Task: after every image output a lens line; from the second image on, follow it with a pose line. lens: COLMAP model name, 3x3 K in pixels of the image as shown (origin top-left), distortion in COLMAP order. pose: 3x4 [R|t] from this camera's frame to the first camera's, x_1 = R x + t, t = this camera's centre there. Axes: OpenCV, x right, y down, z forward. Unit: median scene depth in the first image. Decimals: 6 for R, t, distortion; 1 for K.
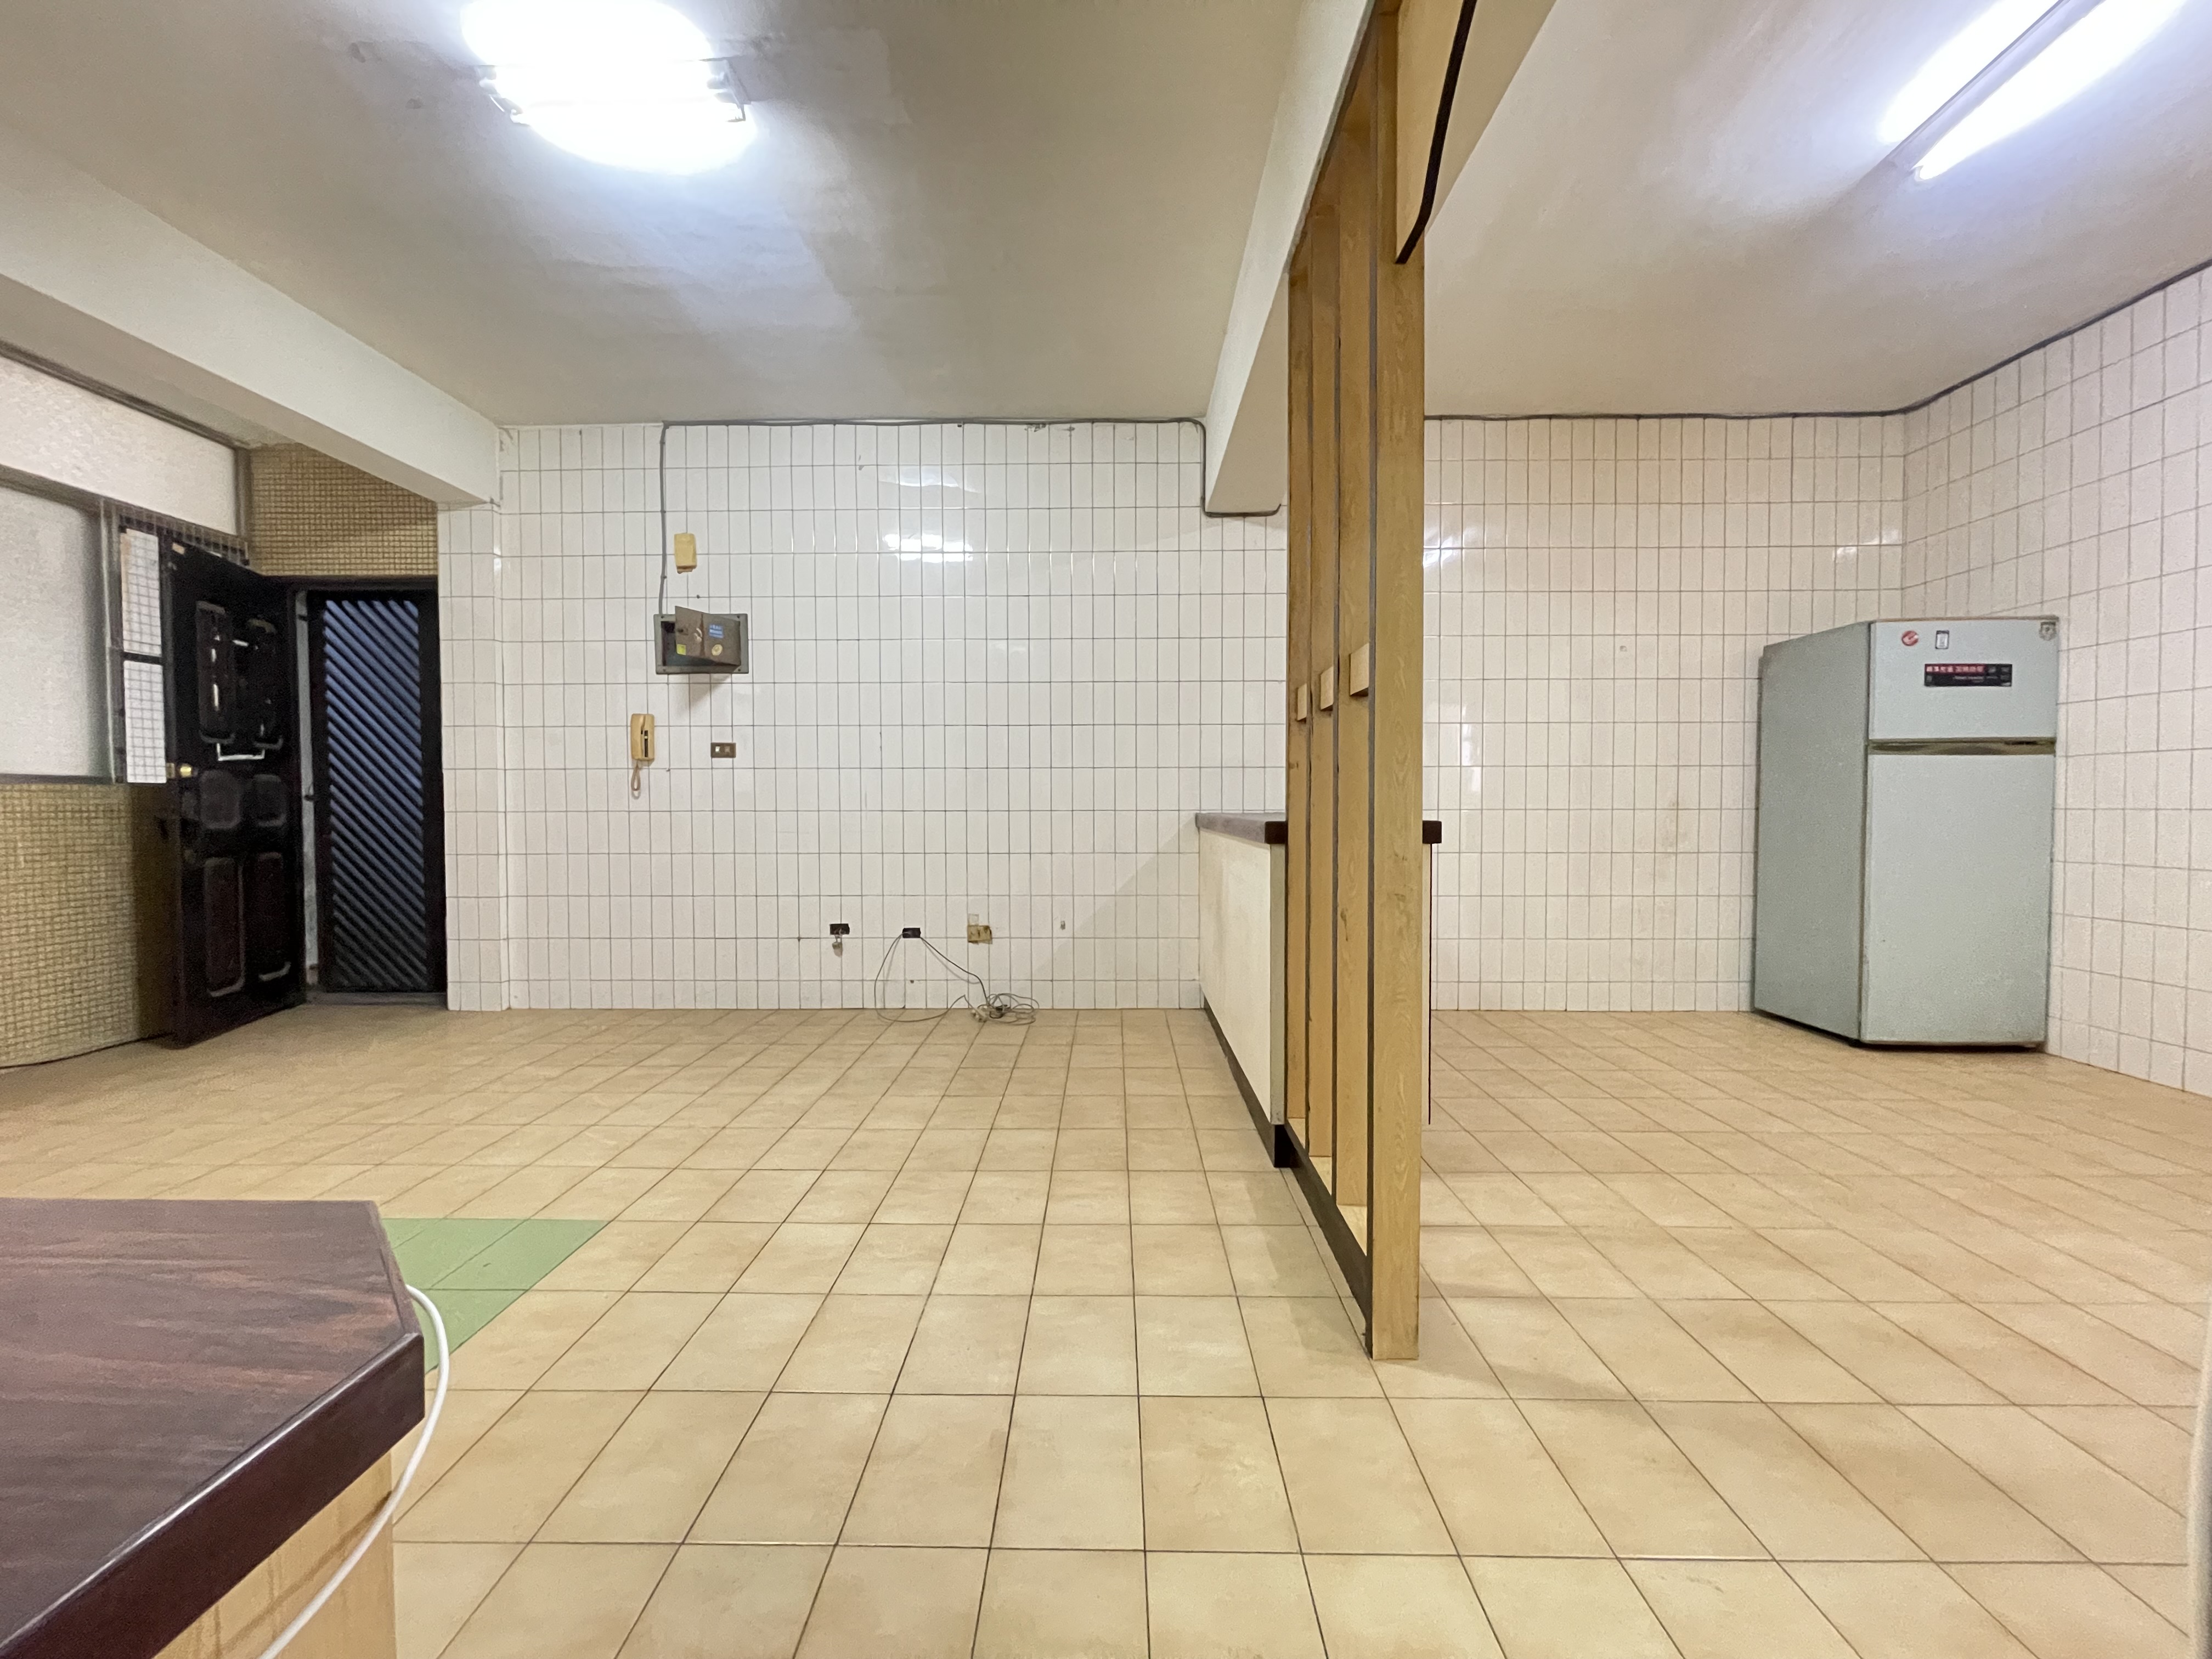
lens RADIAL K [[891.7, 0, 1093.6], [0, 891.7, 829.5], [0, 0, 1]] dist [-0.002153, 0.000213]
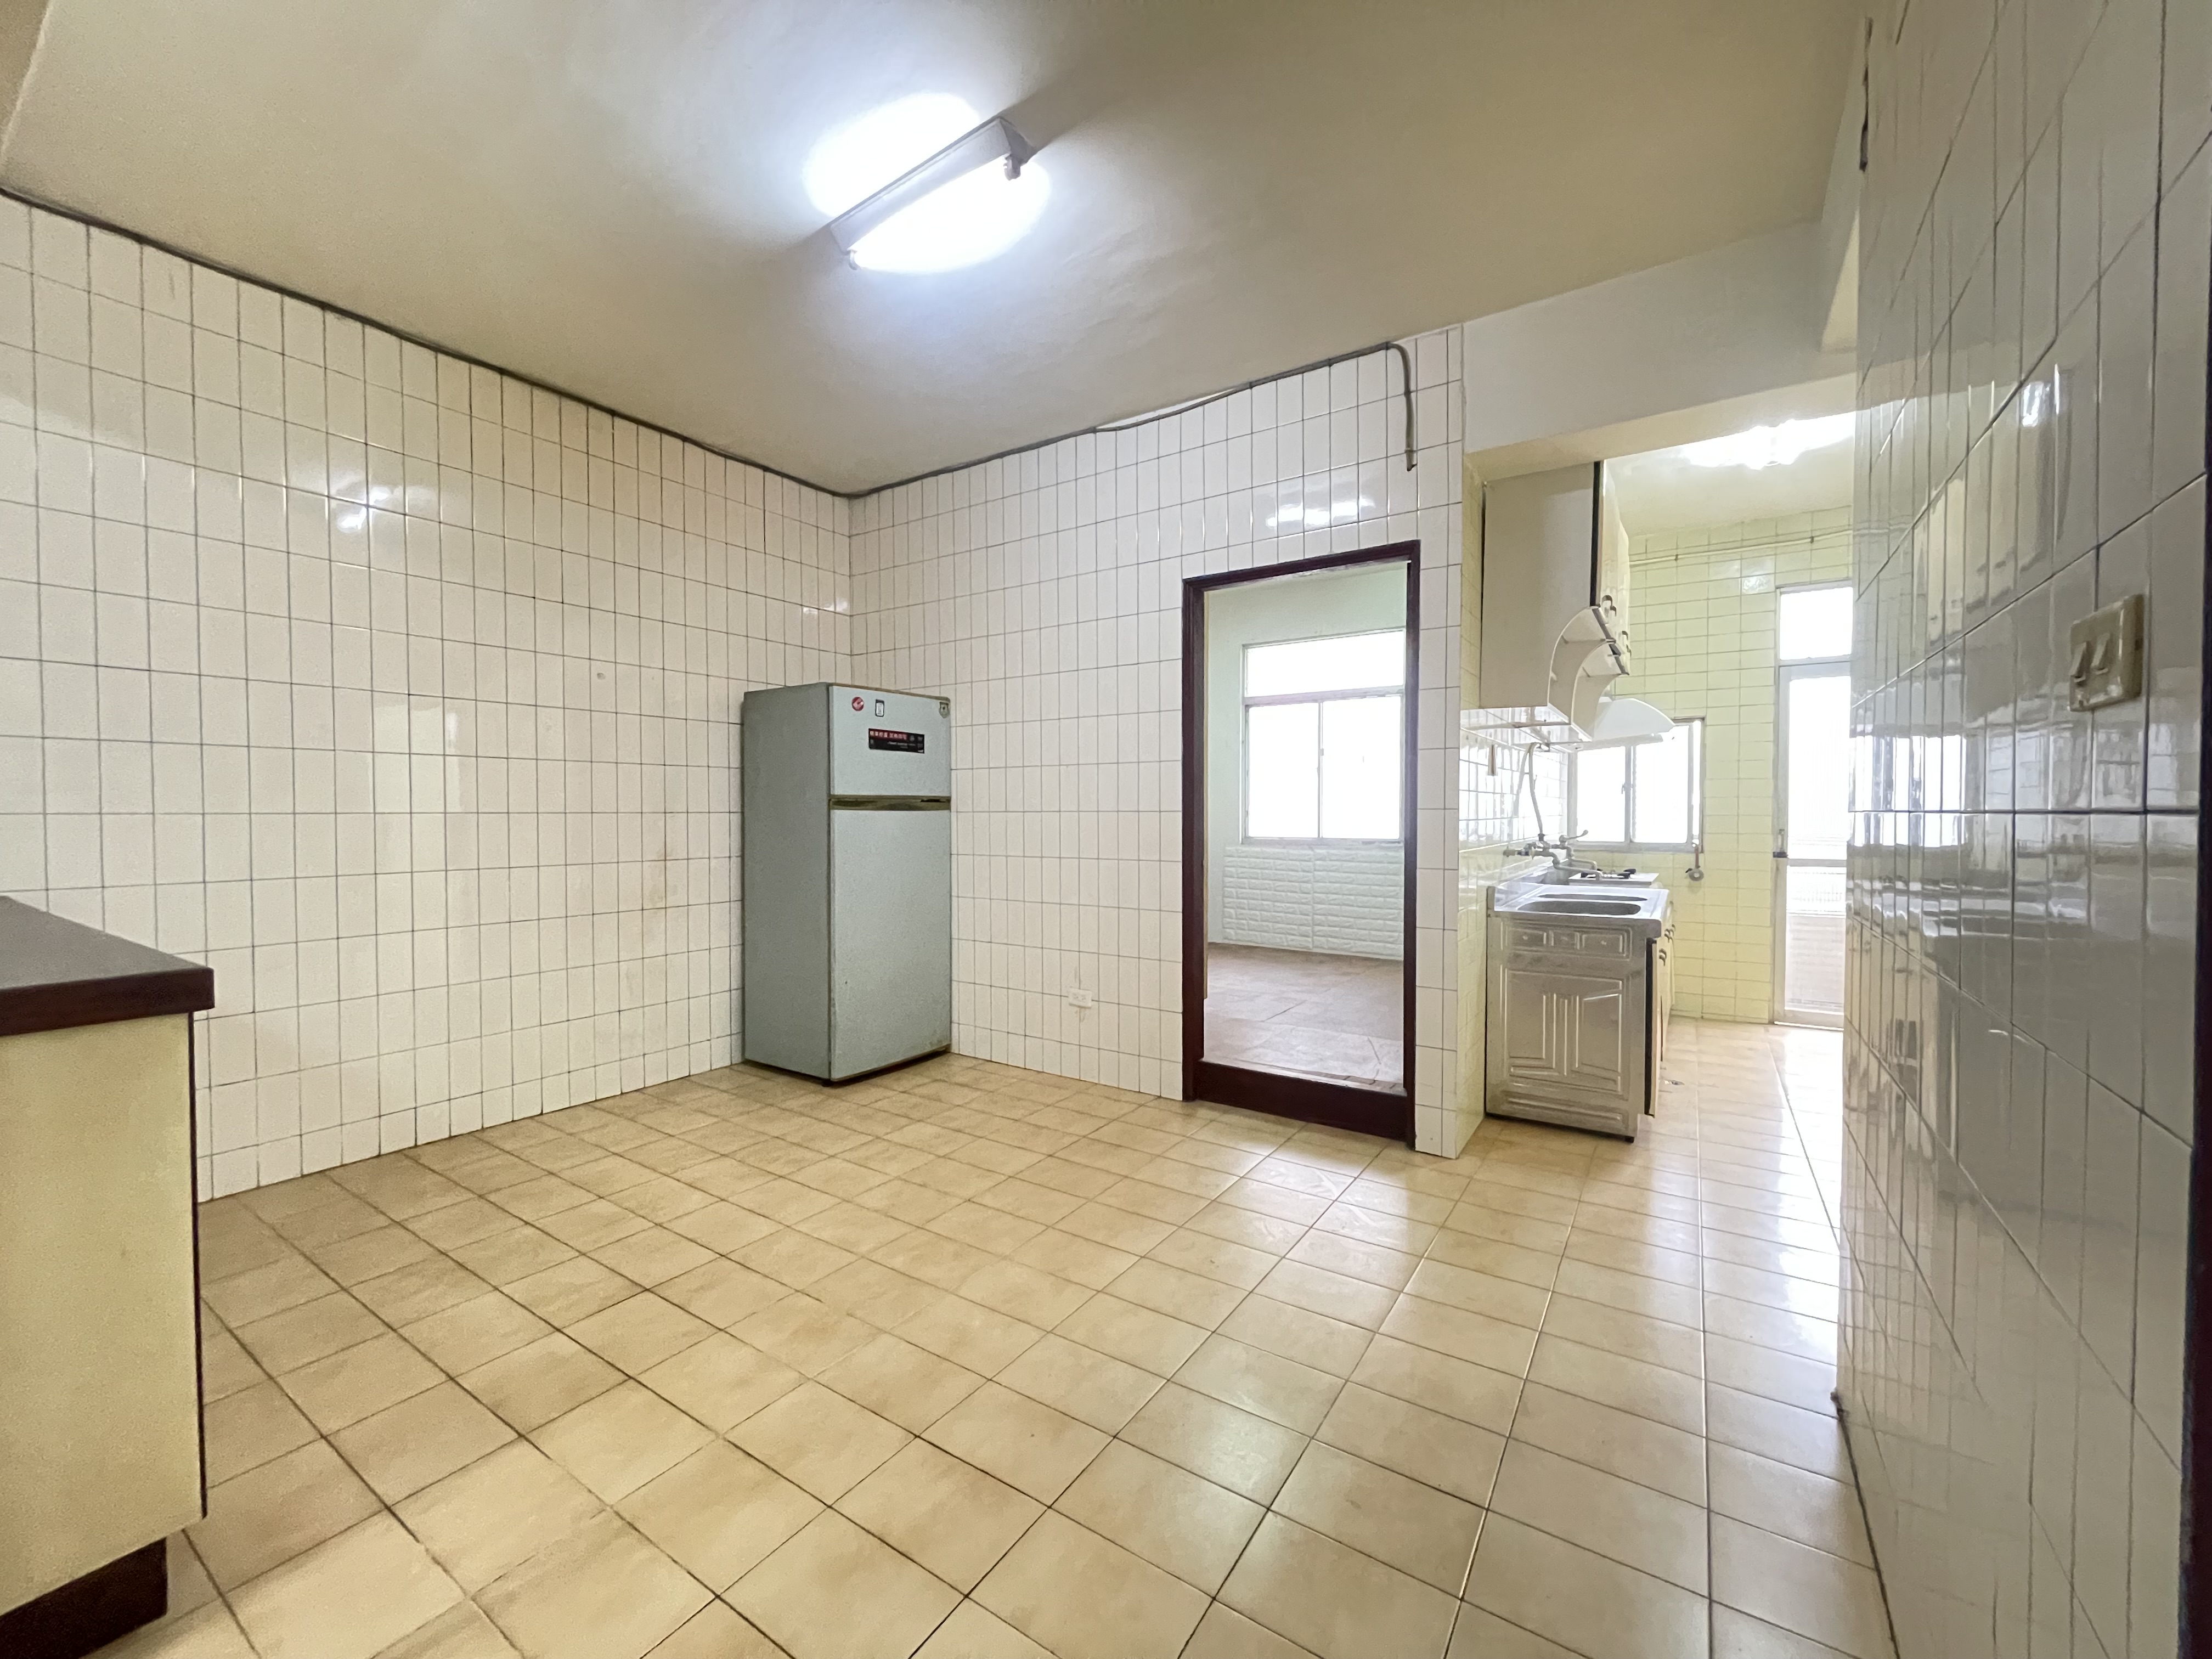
lens RADIAL K [[891.7, 0, 1099.1], [0, 891.7, 830.0], [0, 0, 1]] dist [-0.002153, 0.000213]
pose [[0.538615, -0.015981, 0.842400, 0.148079], [0.021783, 0.999750, 0.005039, -0.057281], [-0.842270, 0.015637, 0.538828, 0.158236]]
